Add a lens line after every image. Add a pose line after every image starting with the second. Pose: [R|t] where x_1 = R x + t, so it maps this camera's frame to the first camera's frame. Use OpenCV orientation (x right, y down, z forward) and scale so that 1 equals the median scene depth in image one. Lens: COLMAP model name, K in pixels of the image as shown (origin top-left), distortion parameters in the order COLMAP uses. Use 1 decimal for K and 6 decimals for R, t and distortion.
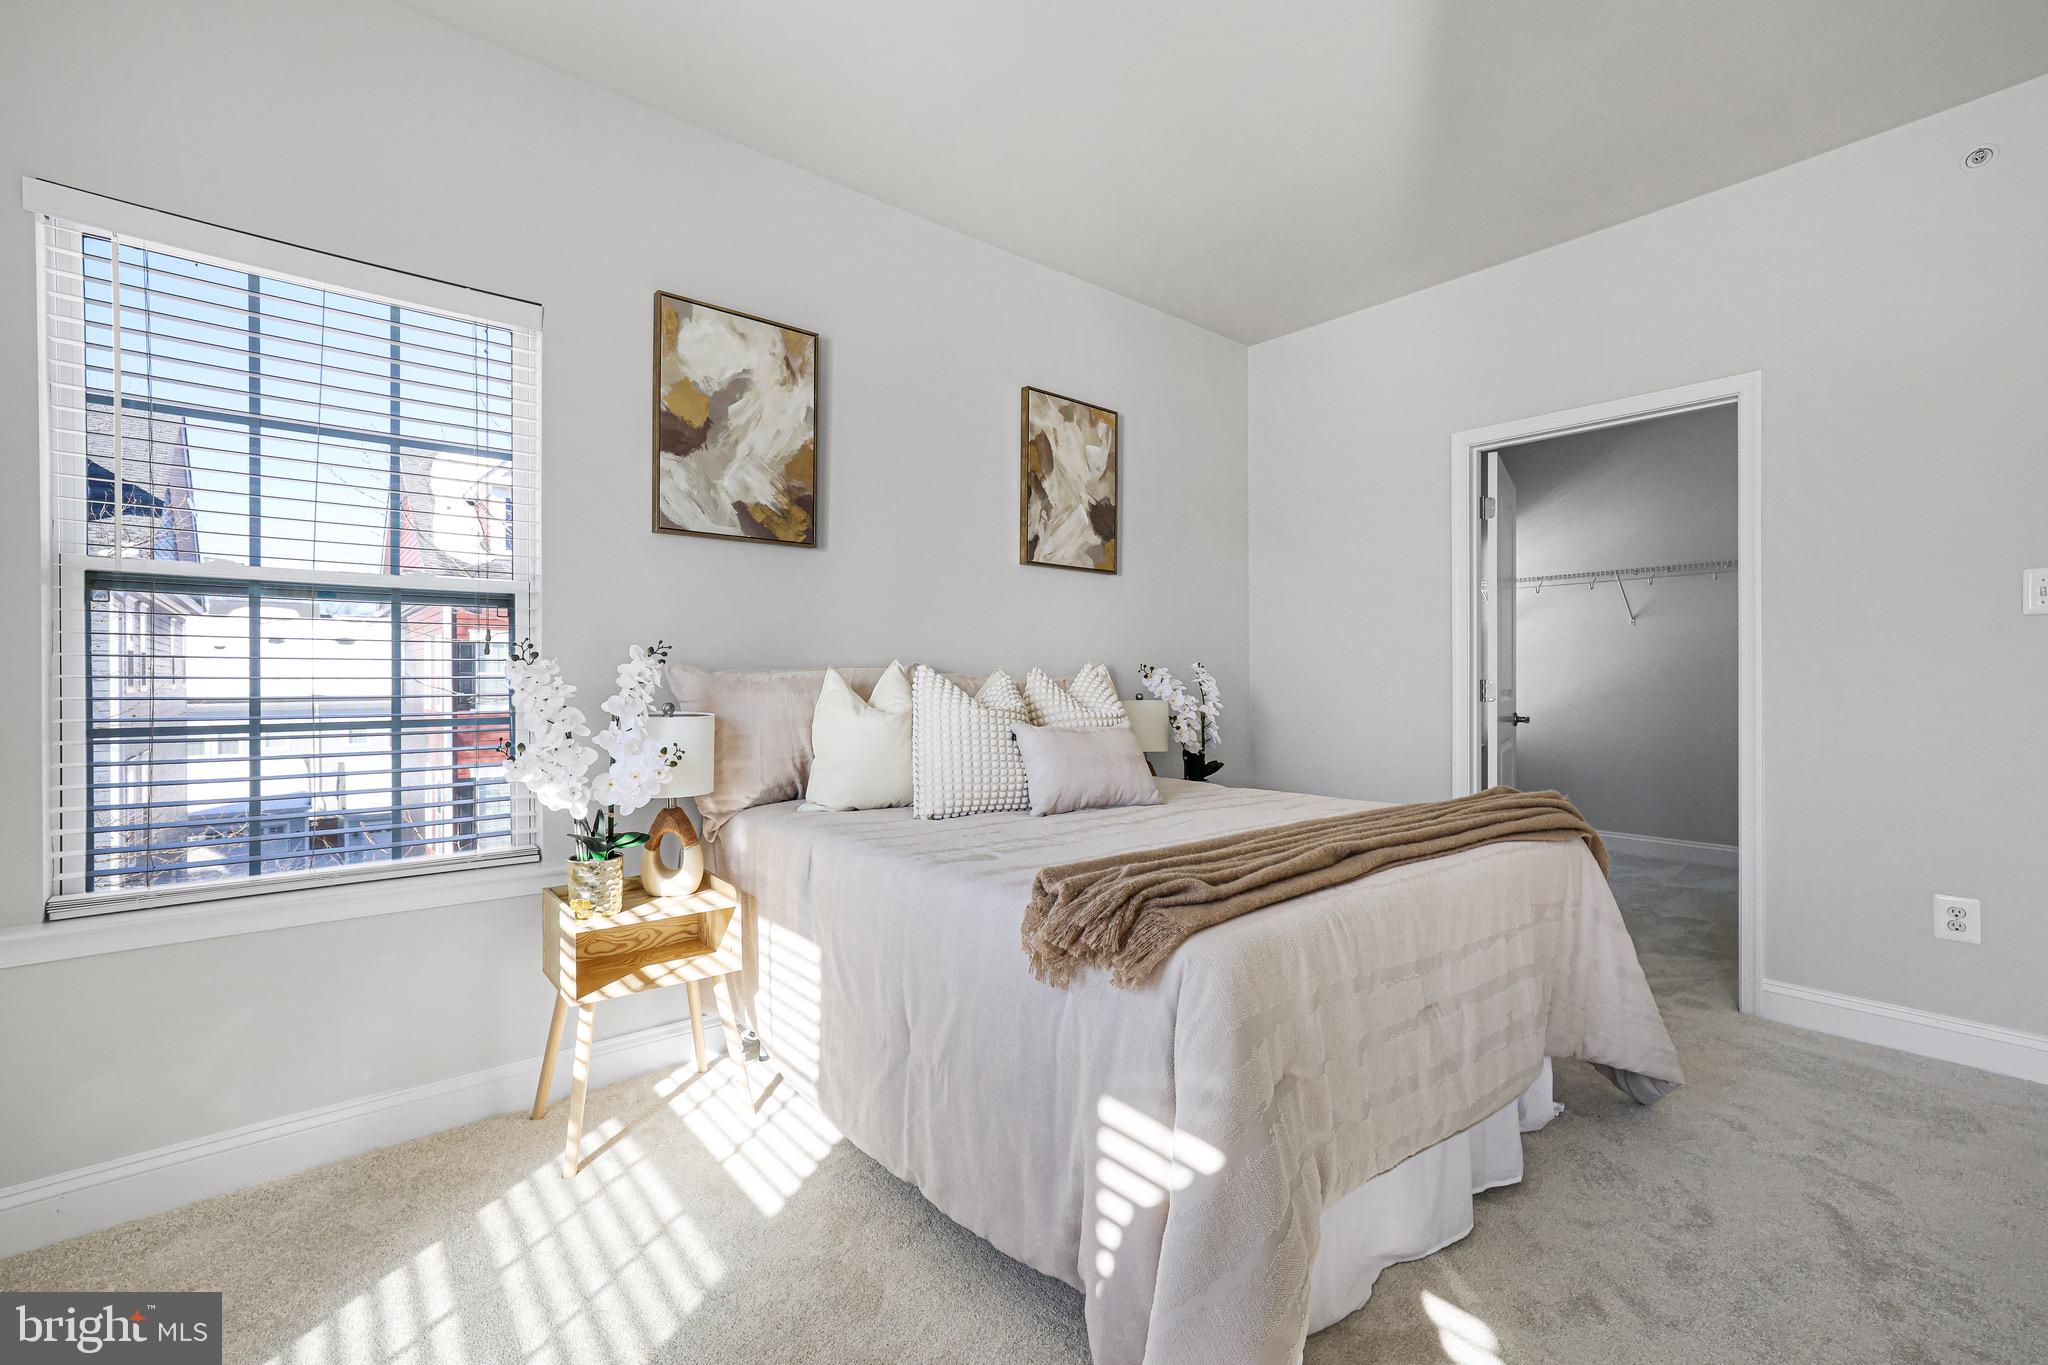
lens RADIAL K [[876.3, 0, 1019.4], [0, 876.3, 670.3], [0, 0, 1]] dist [-0.027284, 0.015844]
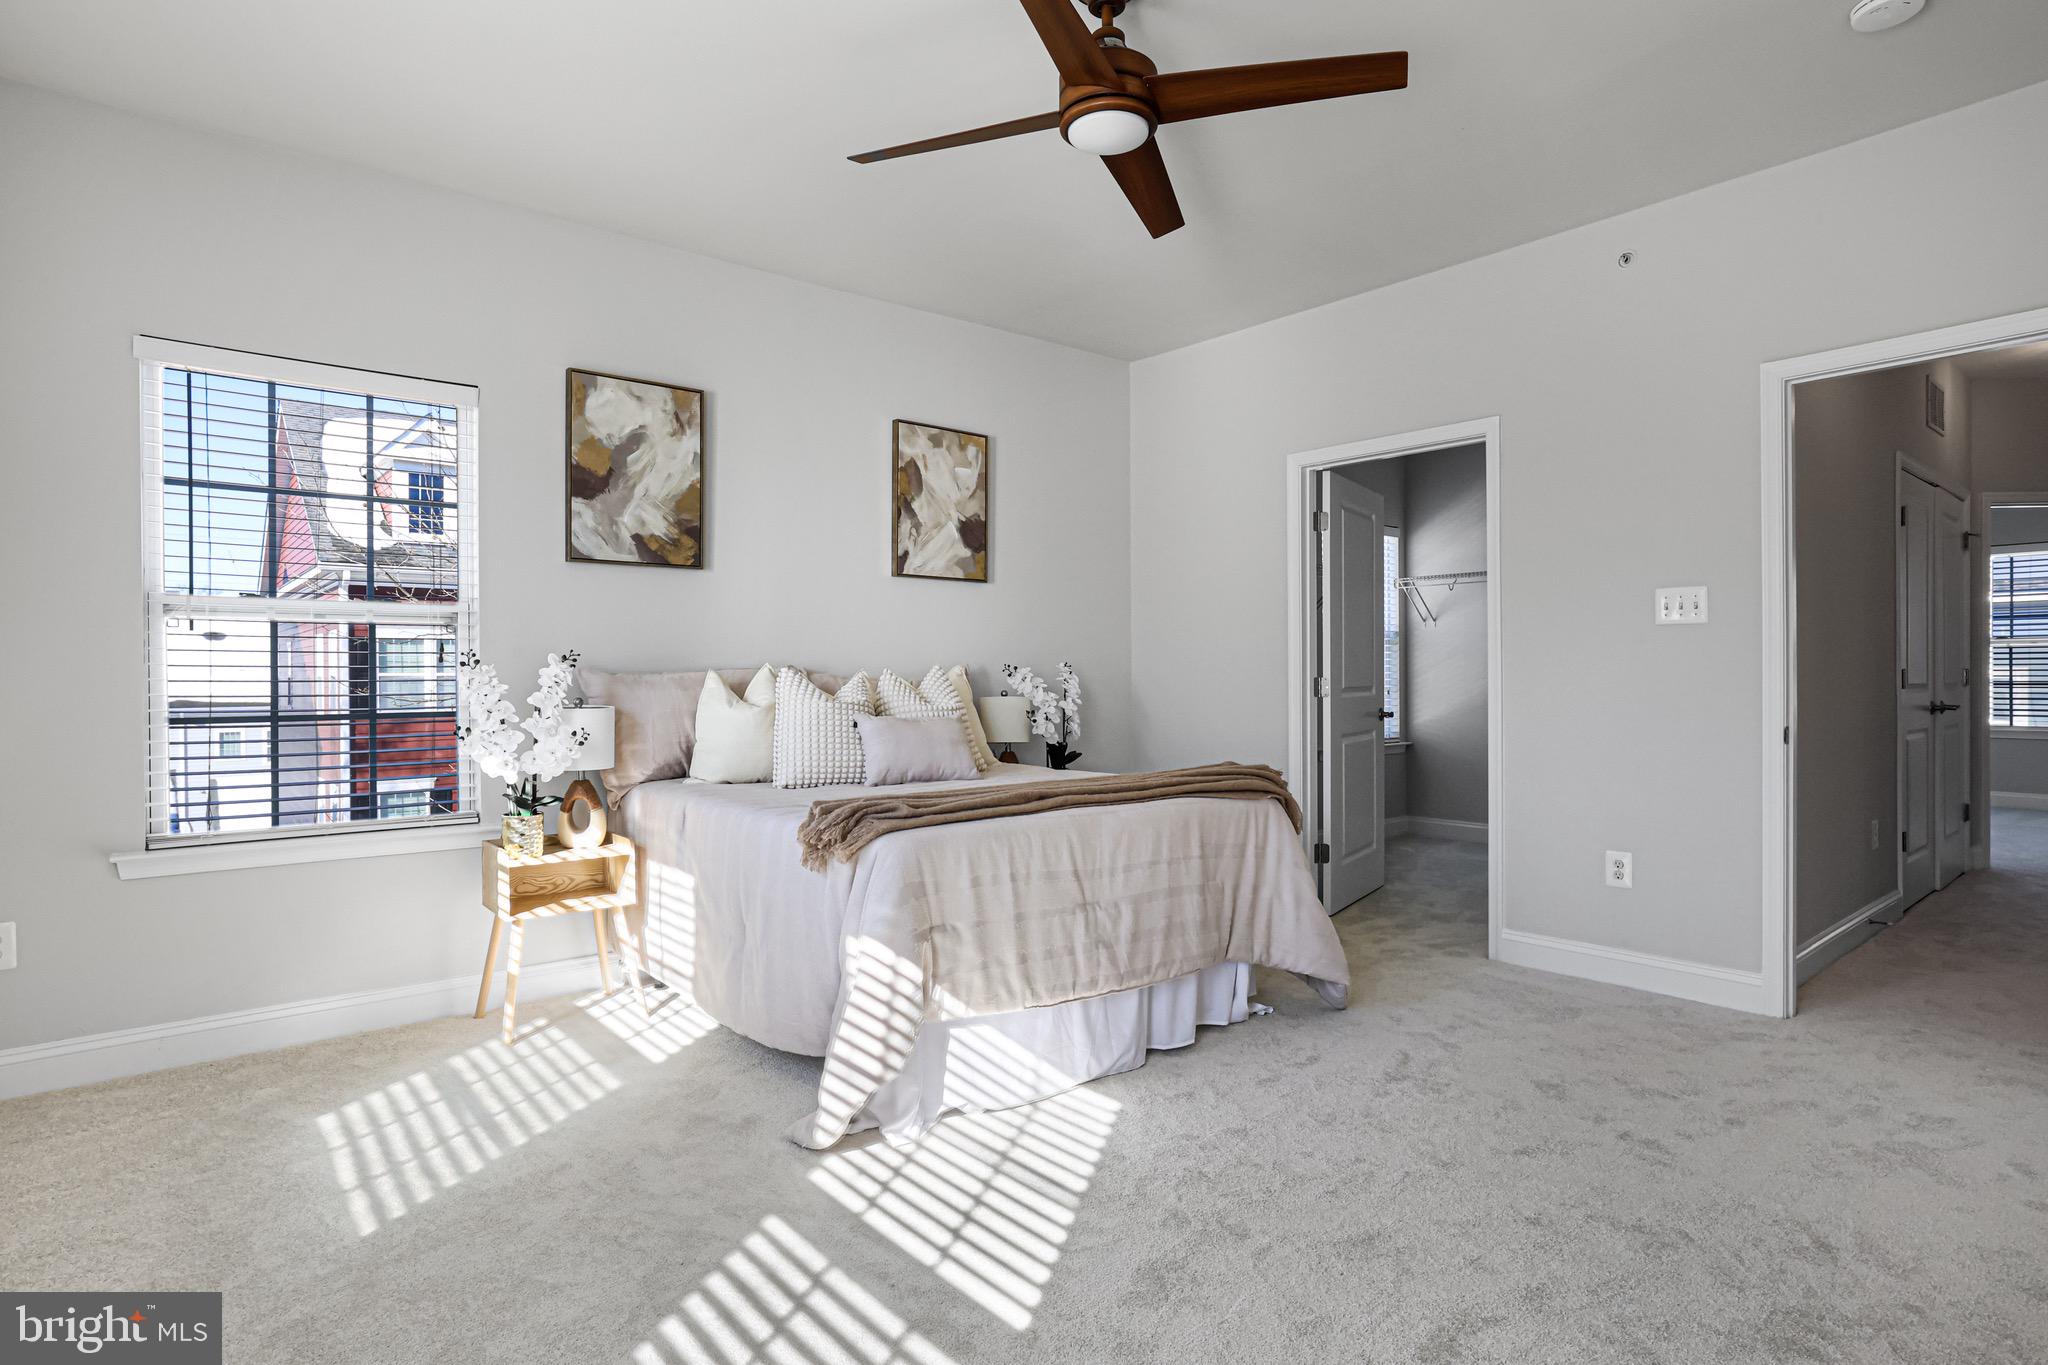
lens RADIAL K [[1071.4, 0, 1021.9], [0, 1071.4, 671.5], [0, 0, 1]] dist [-0.040398, 0.028233]
pose [[0.999991, -0.003377, -0.002536, 0.219540], [0.003389, 0.999983, 0.004698, -0.005653], [0.002520, -0.004707, 0.999986, -0.487079]]
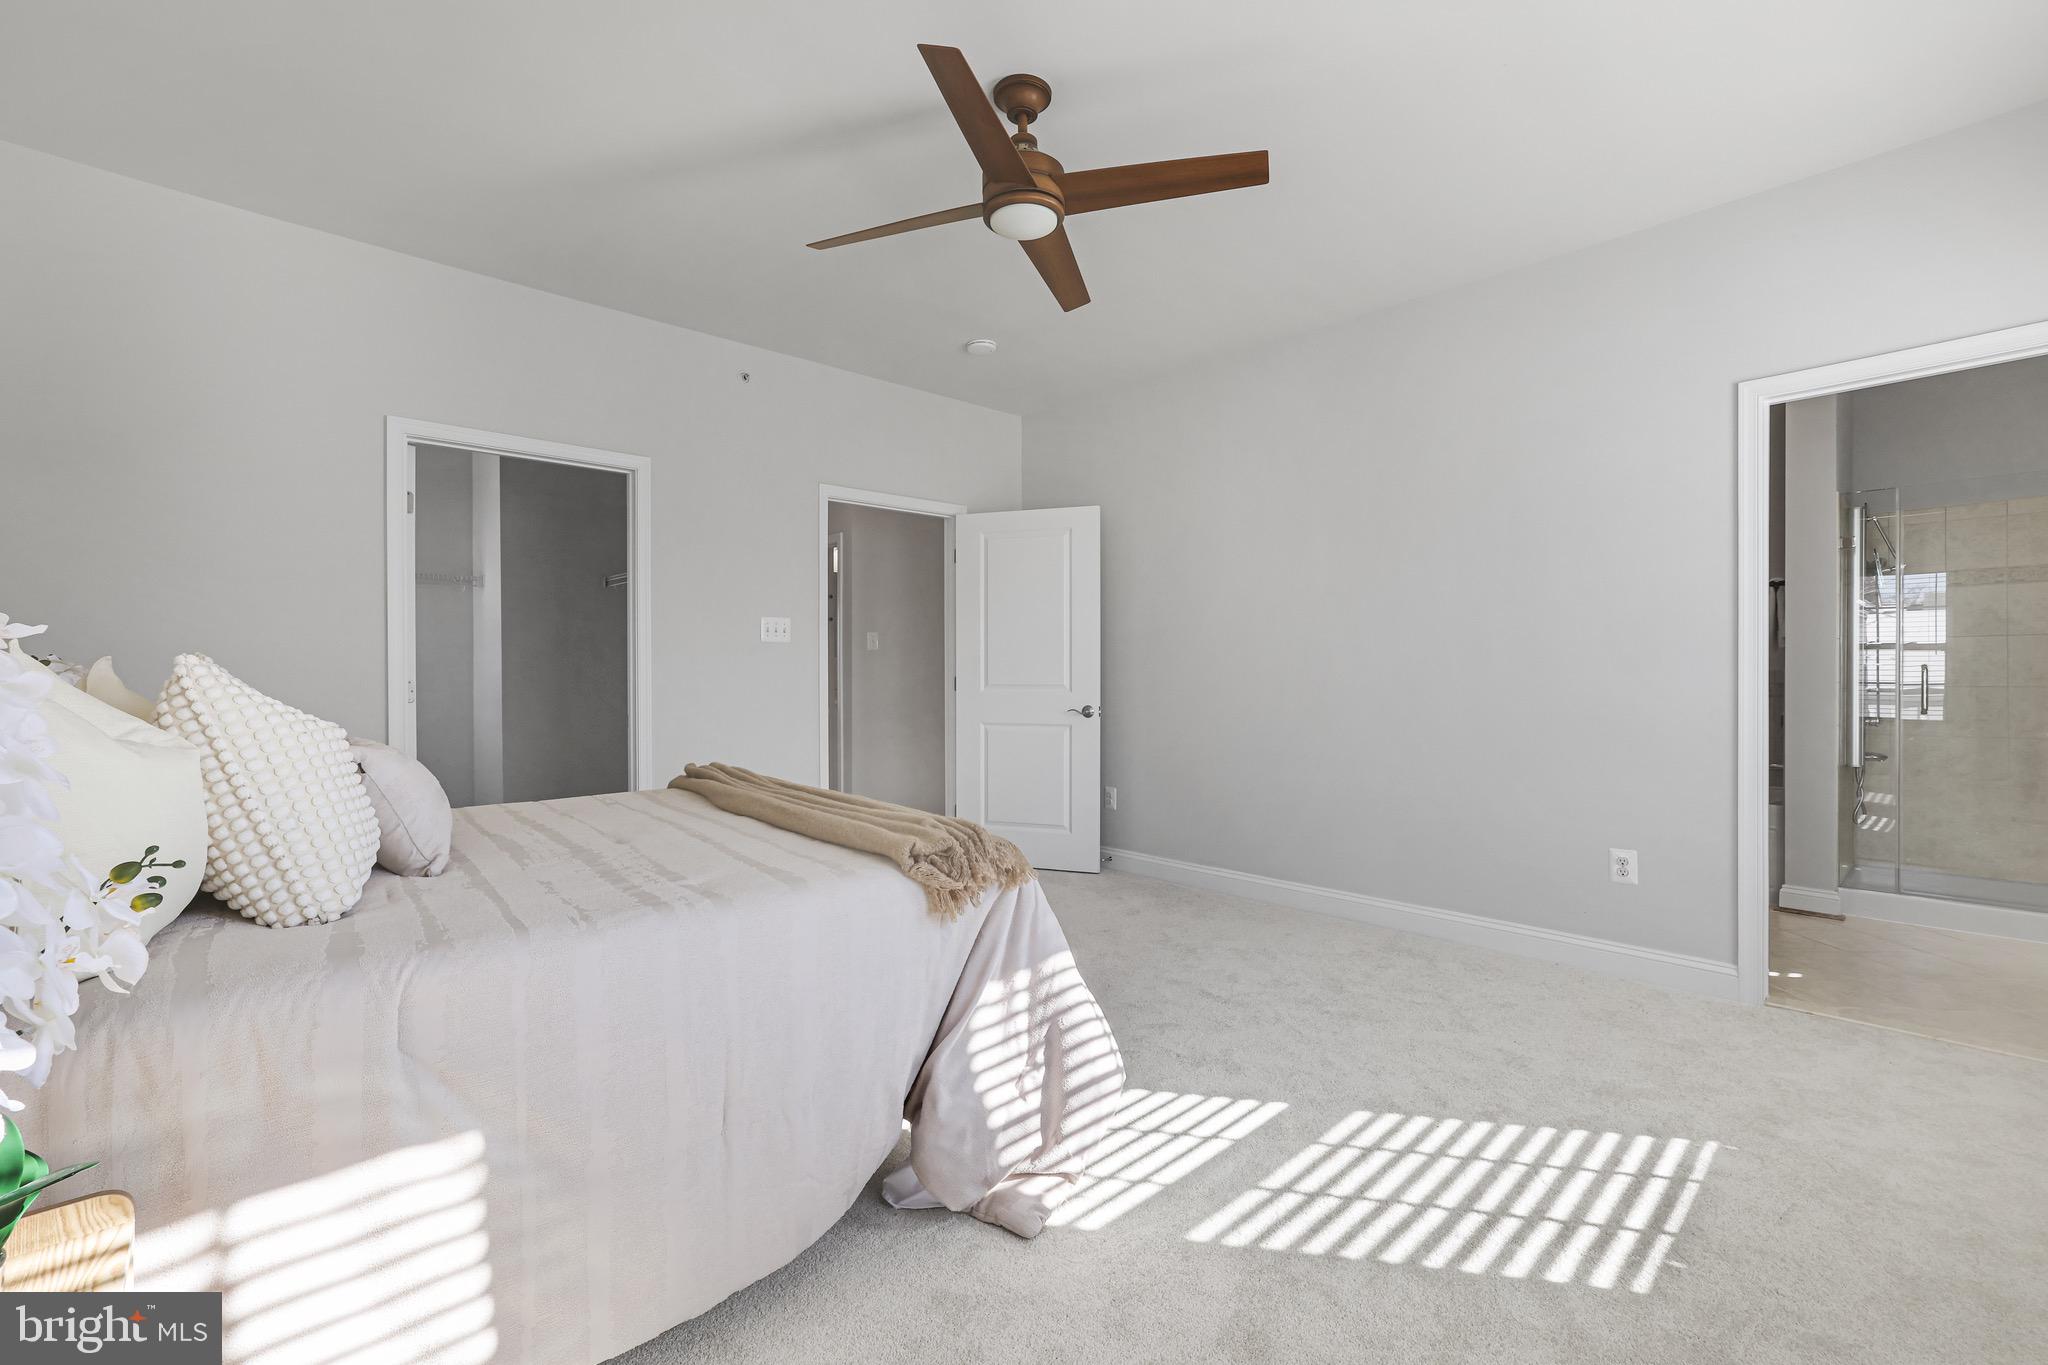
lens RADIAL K [[877.2, 0, 1018.0], [0, 877.2, 676.1], [0, 0, 1]] dist [-0.046077, 0.016582]
pose [[-0.048237, -0.000152, 0.998836, -0.618571], [-0.010293, 0.999947, -0.000345, 0.002515], [-0.998783, -0.010298, -0.048236, 0.500129]]
